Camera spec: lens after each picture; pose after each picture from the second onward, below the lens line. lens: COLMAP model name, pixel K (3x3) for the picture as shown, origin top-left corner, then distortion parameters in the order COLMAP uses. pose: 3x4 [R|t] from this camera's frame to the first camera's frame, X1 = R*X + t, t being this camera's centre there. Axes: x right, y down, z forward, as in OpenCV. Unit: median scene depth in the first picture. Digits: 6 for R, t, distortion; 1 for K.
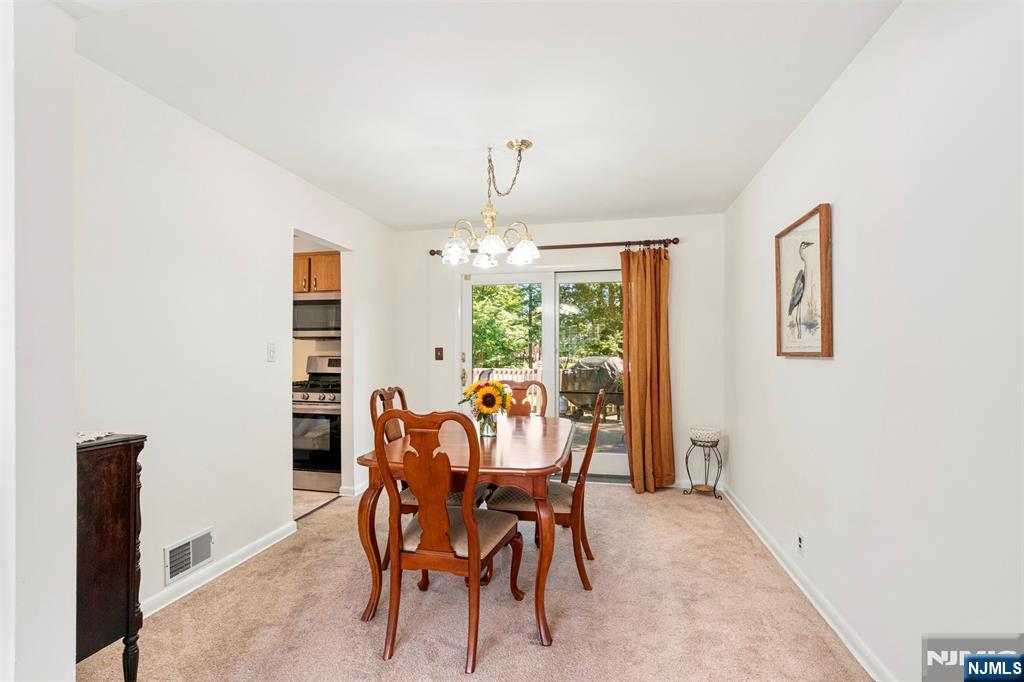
lens RADIAL K [[467.3, 0, 507.7], [0, 467.3, 350.7], [0, 0, 1]] dist [-0.002035, 0.000757]
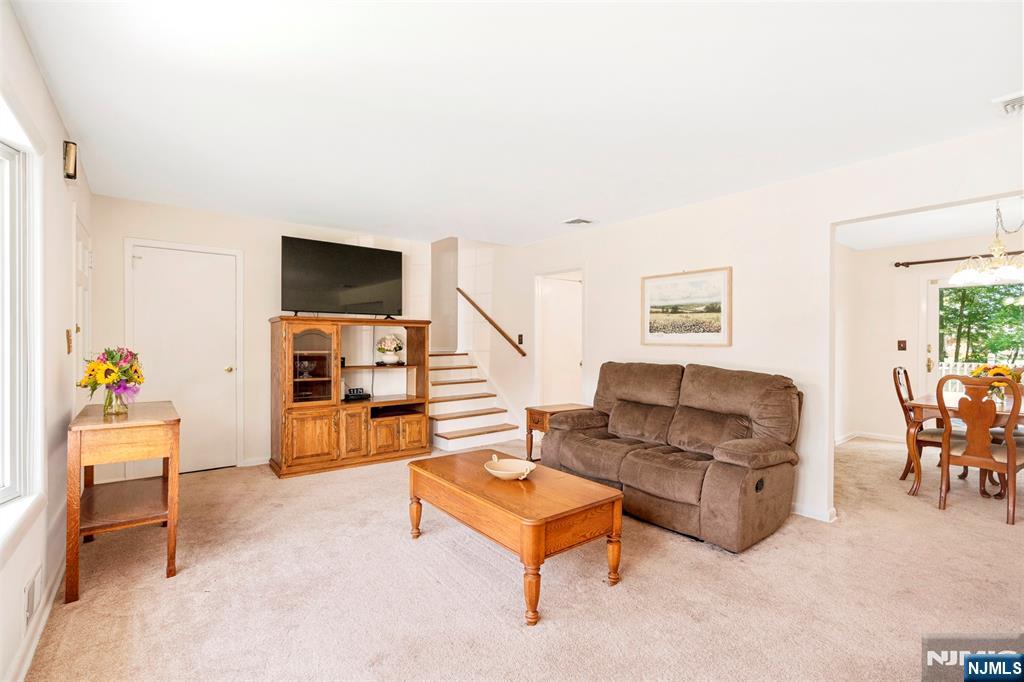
lens RADIAL K [[467.3, 0, 510.4], [0, 467.3, 340.8], [0, 0, 1]] dist [-0.002035, 0.000757]
pose [[0.770147, 0.004182, -0.637852, -0.389821], [-0.003921, 0.999991, 0.001822, -0.008318], [0.637854, 0.001098, 0.770157, -1.485133]]
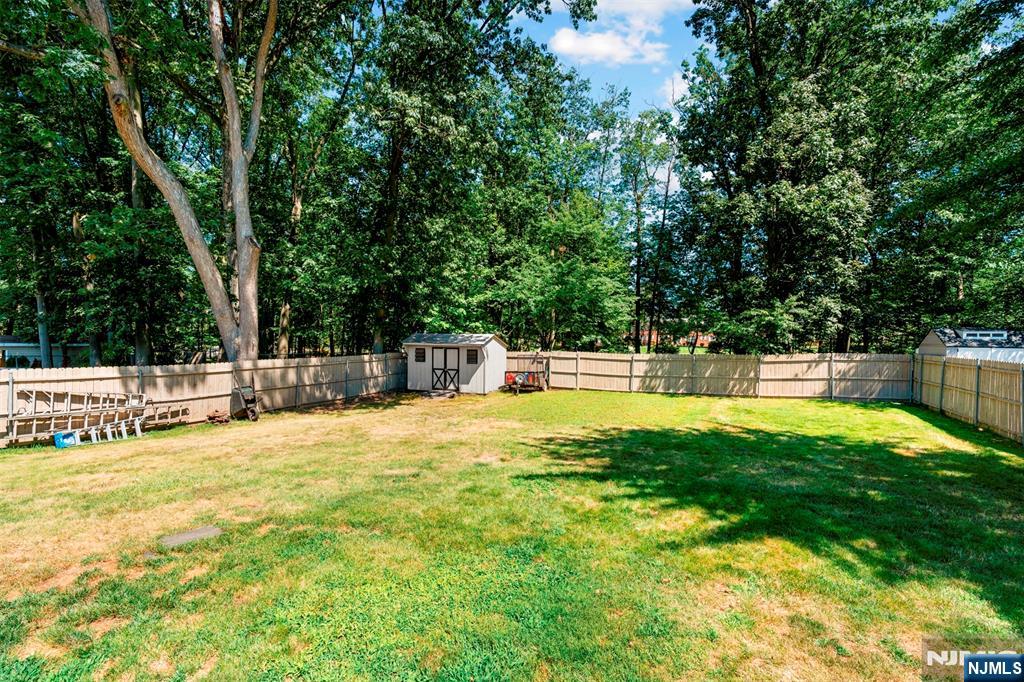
lens RADIAL K [[480.3, 0, 511.0], [0, 480.3, 339.9], [0, 0, 1]] dist [-0.004216, -0.000890]
pose [[0.977891, 0.016051, -0.208500, 0.011137], [-0.012804, 0.999775, 0.016917, 0.006364], [0.208724, -0.013873, 0.977876, 0.203142]]
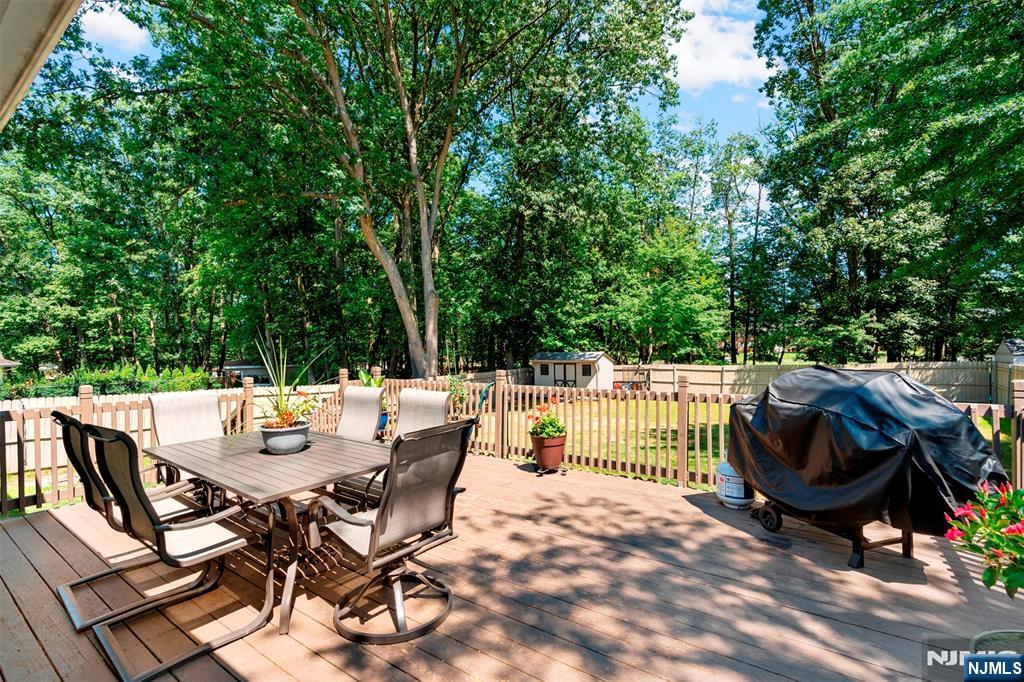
lens RADIAL K [[467.3, 0, 510.6], [0, 467.3, 343.7], [0, 0, 1]] dist [-0.002035, 0.000757]
pose [[0.917326, -0.015182, -0.397847, 0.019106], [0.017364, 0.999847, 0.001883, -0.002913], [0.397758, -0.008635, 0.917450, 0.103781]]
